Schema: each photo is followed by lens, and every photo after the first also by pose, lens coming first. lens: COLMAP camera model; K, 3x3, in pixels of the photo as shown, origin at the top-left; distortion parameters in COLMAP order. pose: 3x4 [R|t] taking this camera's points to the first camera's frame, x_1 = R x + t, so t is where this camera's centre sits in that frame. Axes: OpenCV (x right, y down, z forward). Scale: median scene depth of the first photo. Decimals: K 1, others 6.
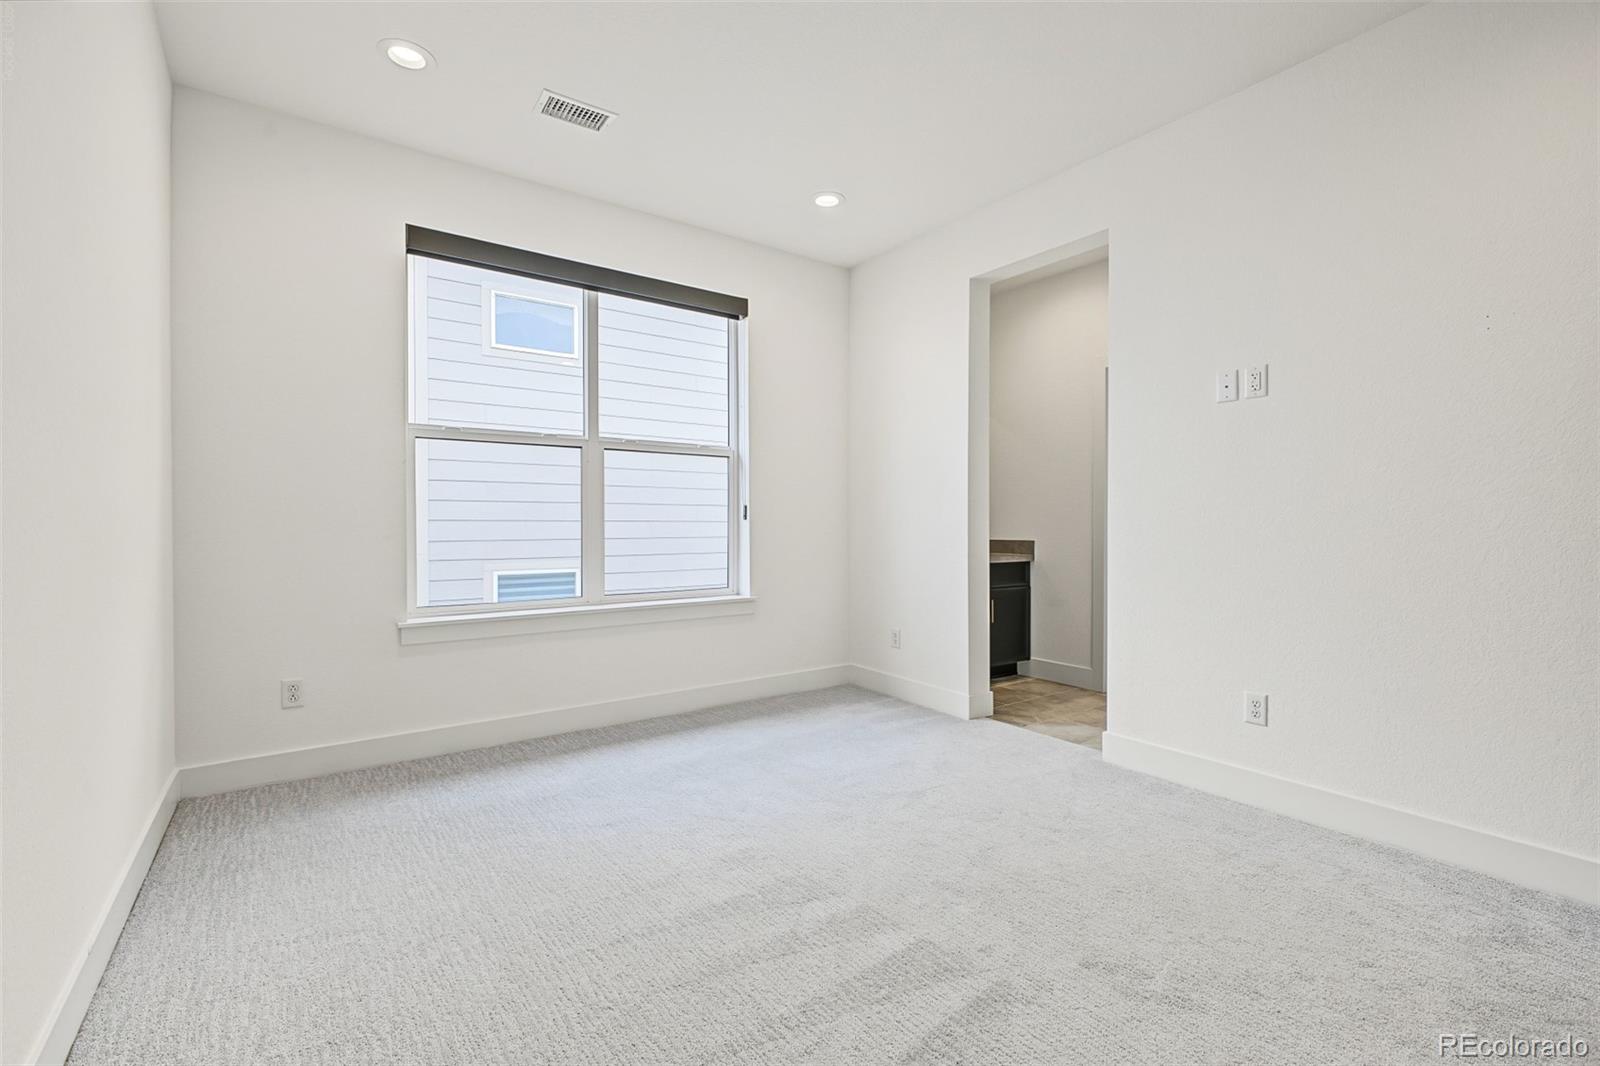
lens RADIAL K [[698.9, 0, 799.4], [0, 698.9, 530.9], [0, 0, 1]] dist [-0.000968, 0.000109]
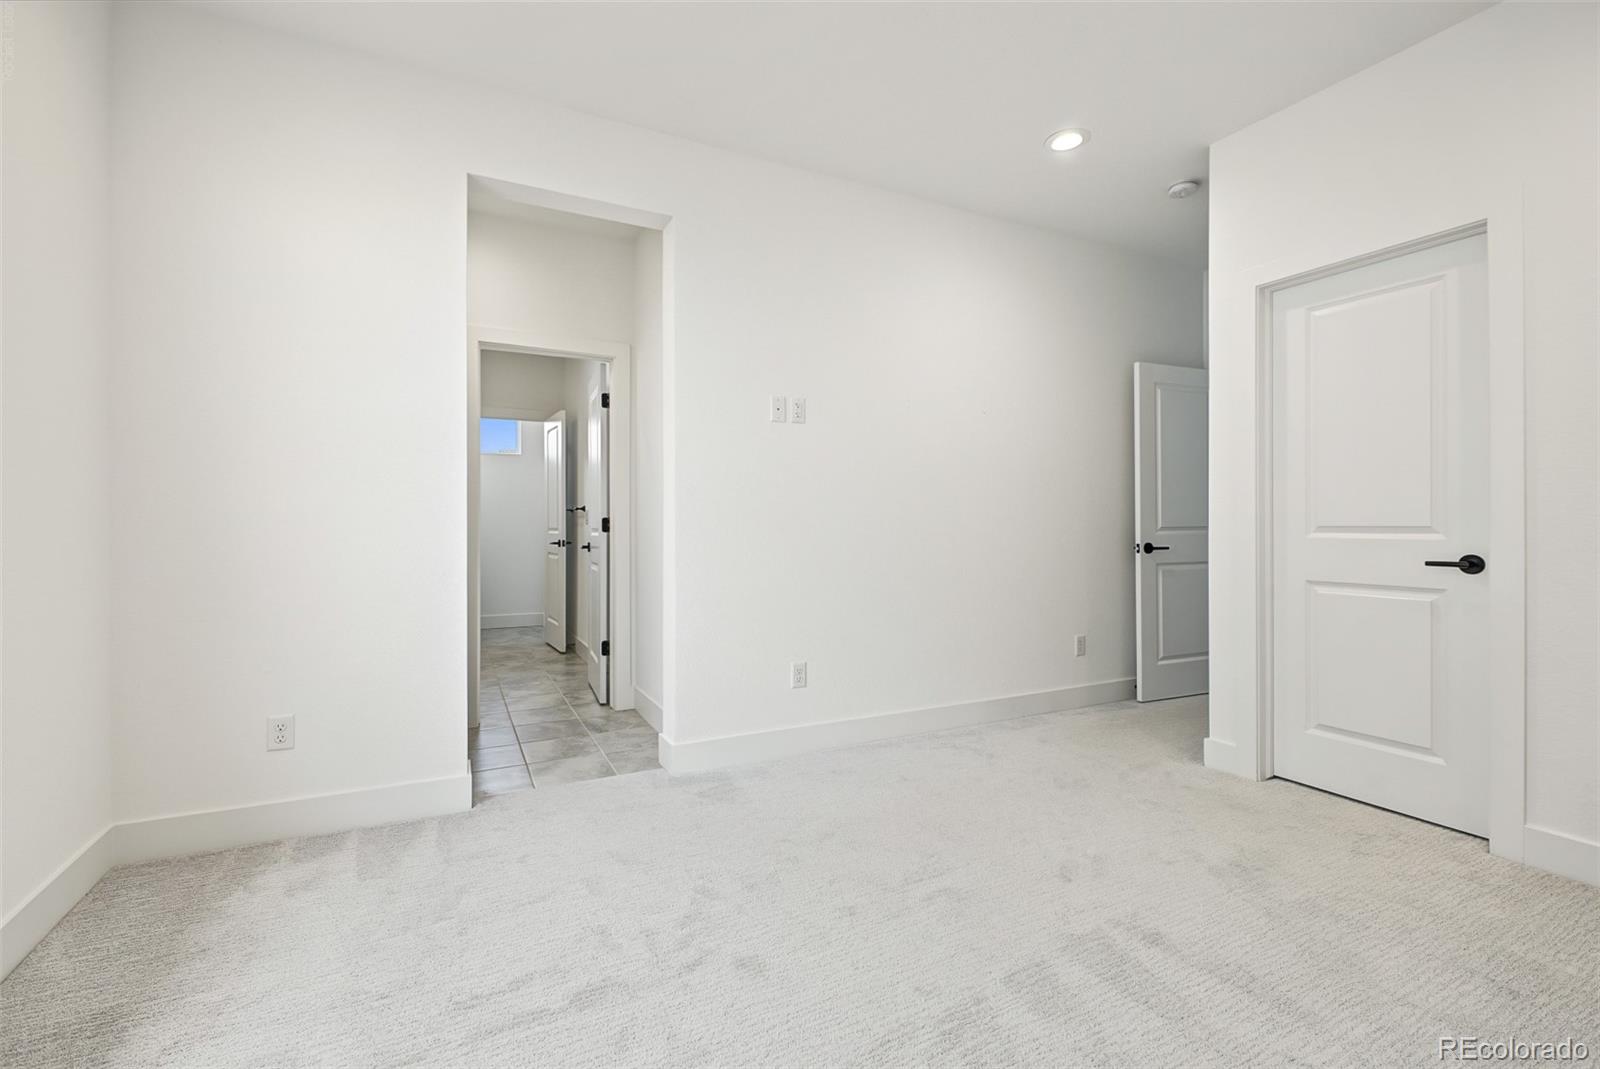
lens RADIAL K [[698.9, 0, 798.5], [0, 698.9, 525.3], [0, 0, 1]] dist [-0.000968, 0.000109]
pose [[0.150108, -0.003191, 0.988664, -0.555420], [0.015037, 0.999886, 0.000944, -0.011164], [-0.988555, 0.014724, 0.150139, 0.796844]]
